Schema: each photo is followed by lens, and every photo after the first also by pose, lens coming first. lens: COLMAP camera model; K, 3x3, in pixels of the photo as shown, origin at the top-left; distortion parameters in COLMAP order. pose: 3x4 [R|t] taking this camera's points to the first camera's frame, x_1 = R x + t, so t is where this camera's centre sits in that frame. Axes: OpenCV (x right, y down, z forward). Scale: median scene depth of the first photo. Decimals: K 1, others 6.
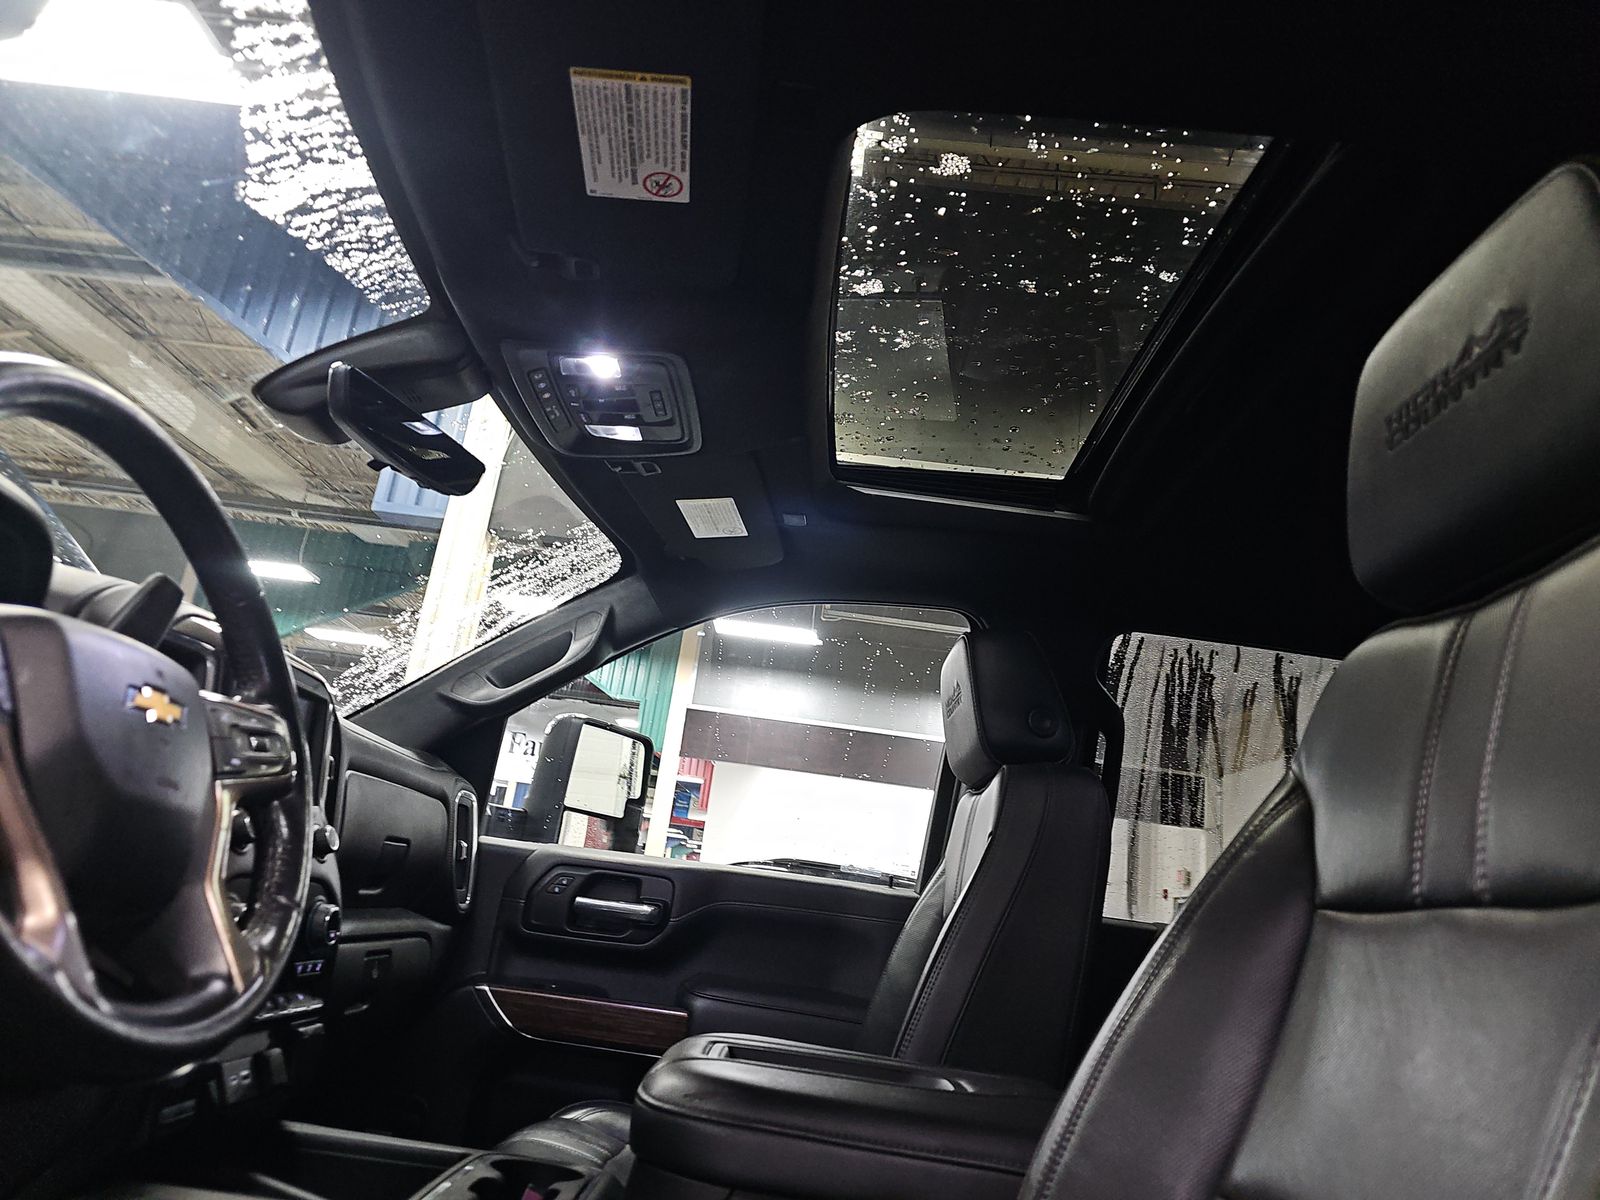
lens RADIAL K [[970.0, 0, 800.0], [0, 970.0, 600.0], [0, 0, 1]] dist [0.055140, -0.040368]
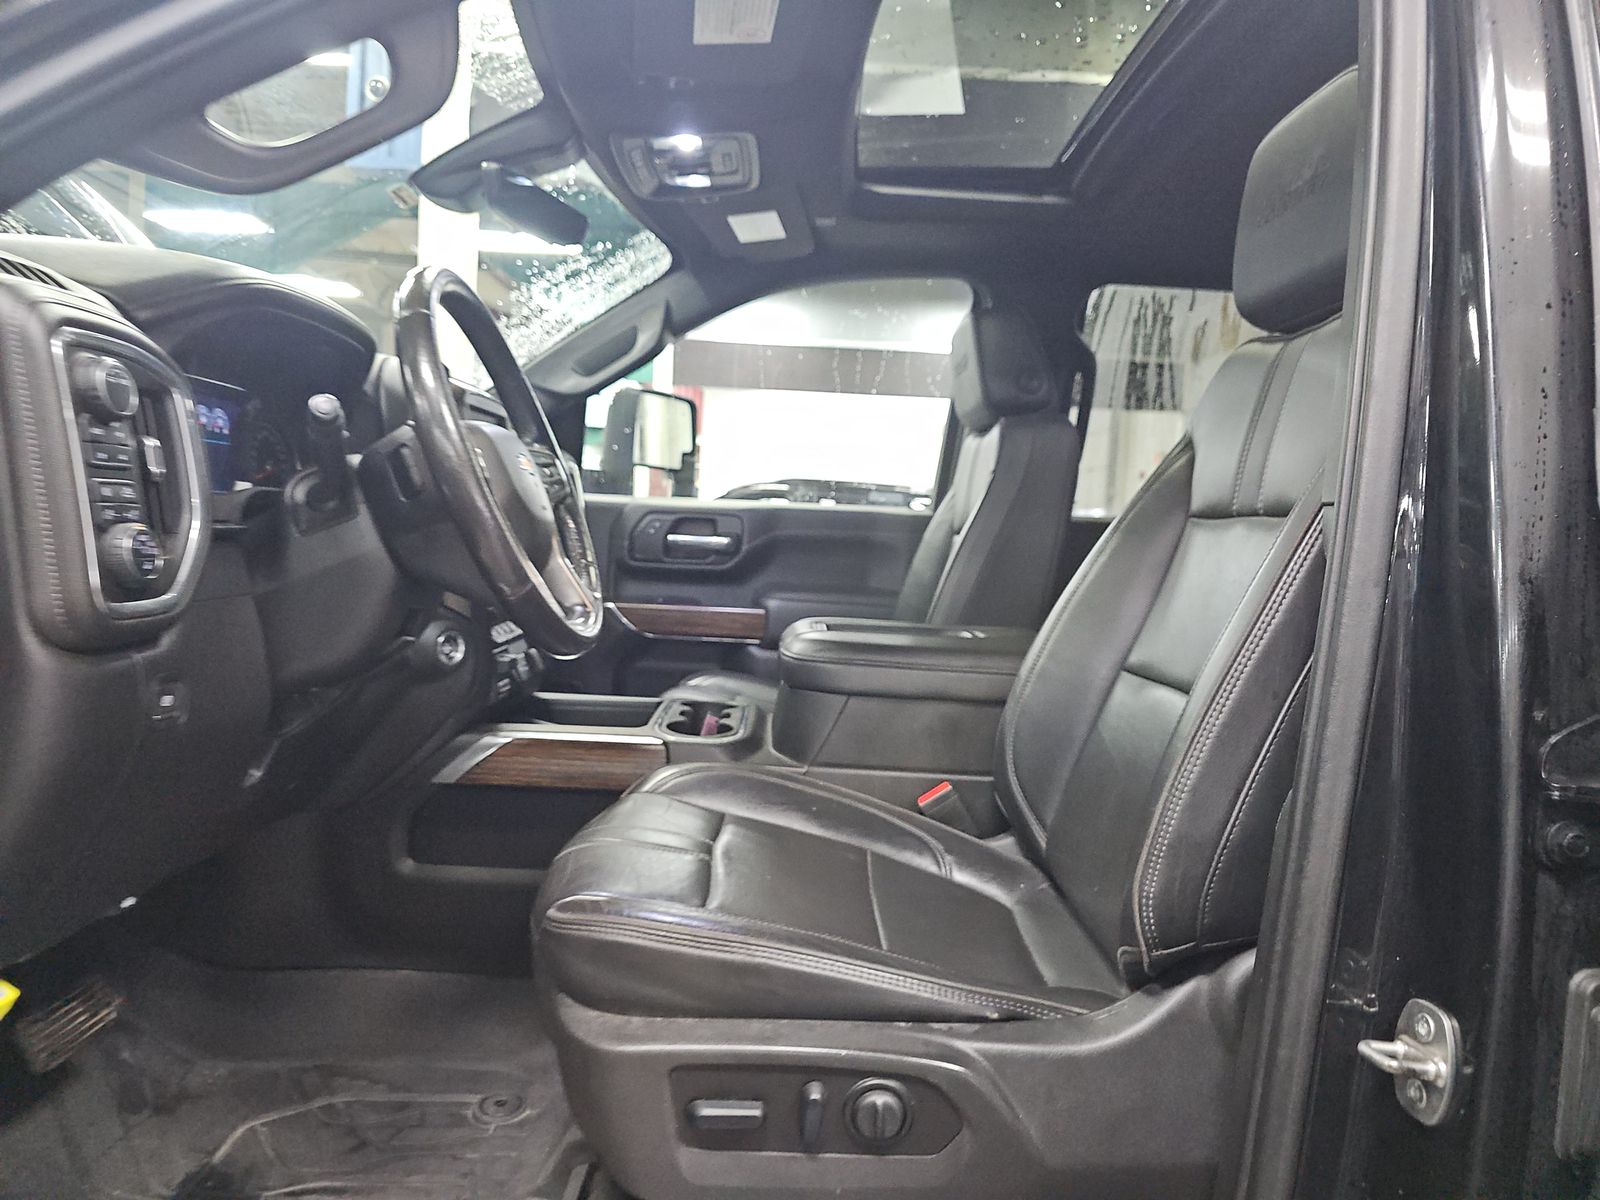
lens RADIAL K [[1048.3, 0, 800.0], [0, 1048.3, 600.0], [0, 0, 1]] dist [-0.001826, -0.001719]
pose [[0.996583, -0.081372, 0.014193, -0.086939], [0.069838, 0.921824, 0.381265, -0.138685], [-0.044107, -0.378971, 0.924357, -0.331391]]
